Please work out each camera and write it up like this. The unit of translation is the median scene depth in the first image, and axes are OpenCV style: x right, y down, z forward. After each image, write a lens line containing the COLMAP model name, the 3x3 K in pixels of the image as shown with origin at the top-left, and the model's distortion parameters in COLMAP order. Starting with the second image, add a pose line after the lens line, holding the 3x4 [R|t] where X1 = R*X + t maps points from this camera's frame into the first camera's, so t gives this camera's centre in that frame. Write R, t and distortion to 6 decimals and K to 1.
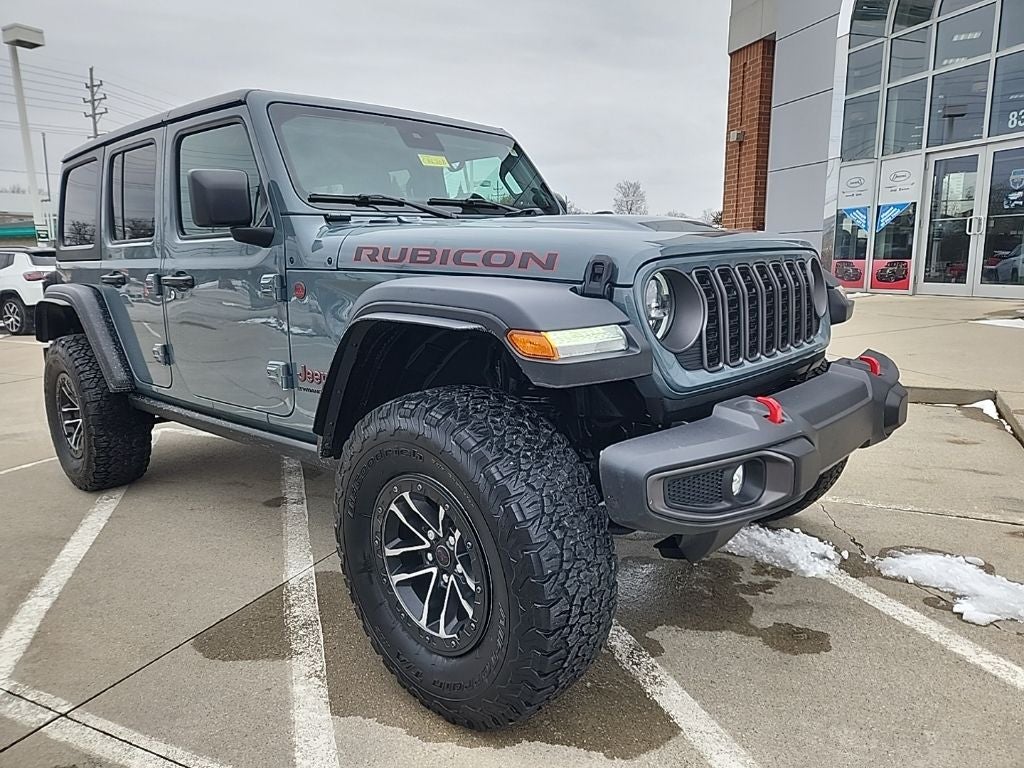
lens RADIAL K [[684.6, 0, 512.5], [0, 684.6, 369.4], [0, 0, 1]] dist [0.078414, -0.065585]
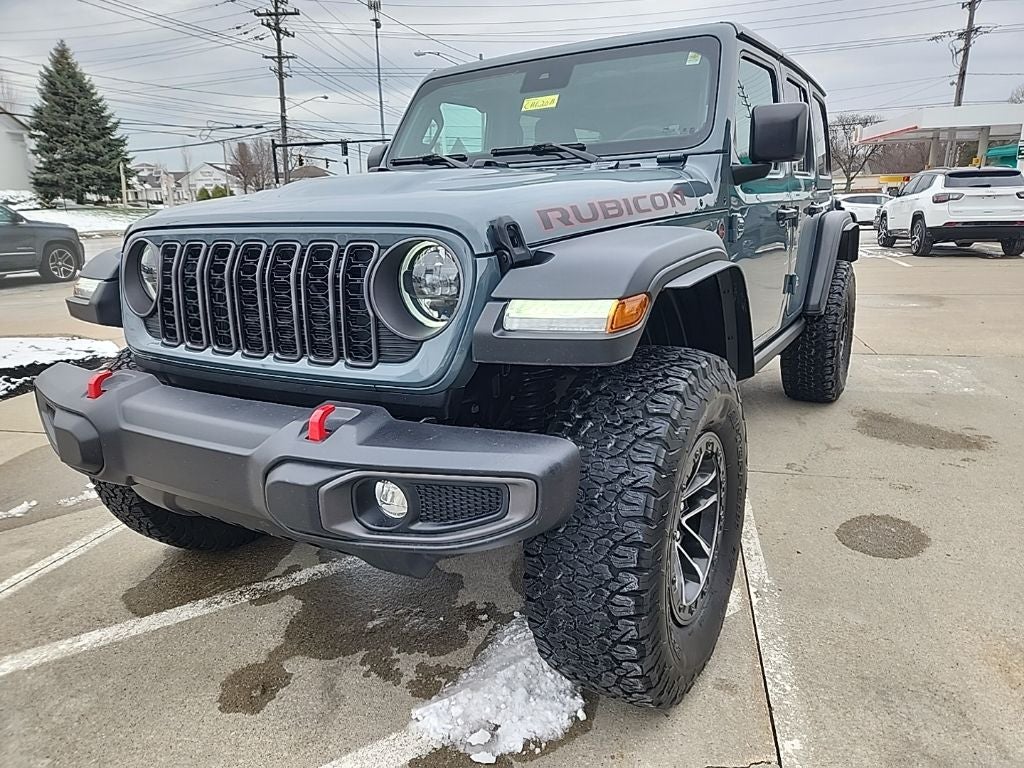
lens RADIAL K [[684.6, 0, 520.5], [0, 684.6, 379.8], [0, 0, 1]] dist [0.078414, -0.065585]
pose [[0.218821, 0.263144, -0.939613, 1.000454], [-0.135454, 0.961819, 0.237818, -0.190364], [0.966317, 0.075235, 0.246110, 0.910362]]
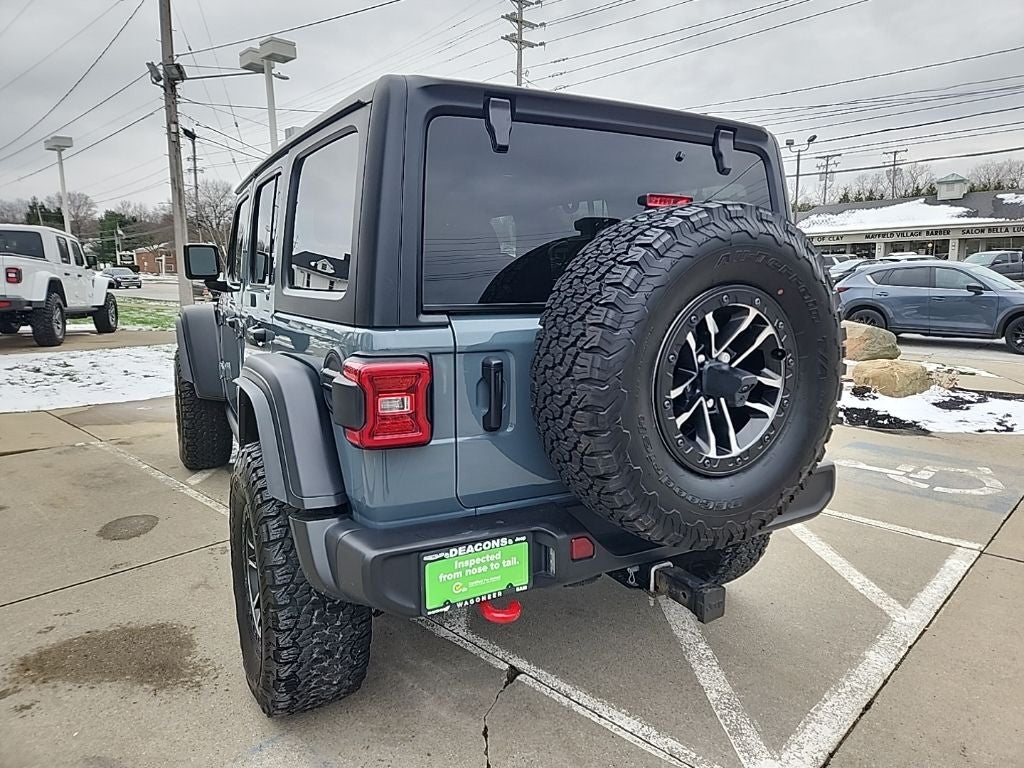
lens RADIAL K [[684.6, 0, 512.8], [0, 684.6, 378.1], [0, 0, 1]] dist [0.078414, -0.065585]
pose [[-0.951140, -0.018373, 0.308213, -1.013072], [0.078176, 0.951372, 0.297961, -0.490611], [-0.298700, 0.307497, -0.903451, 2.688786]]
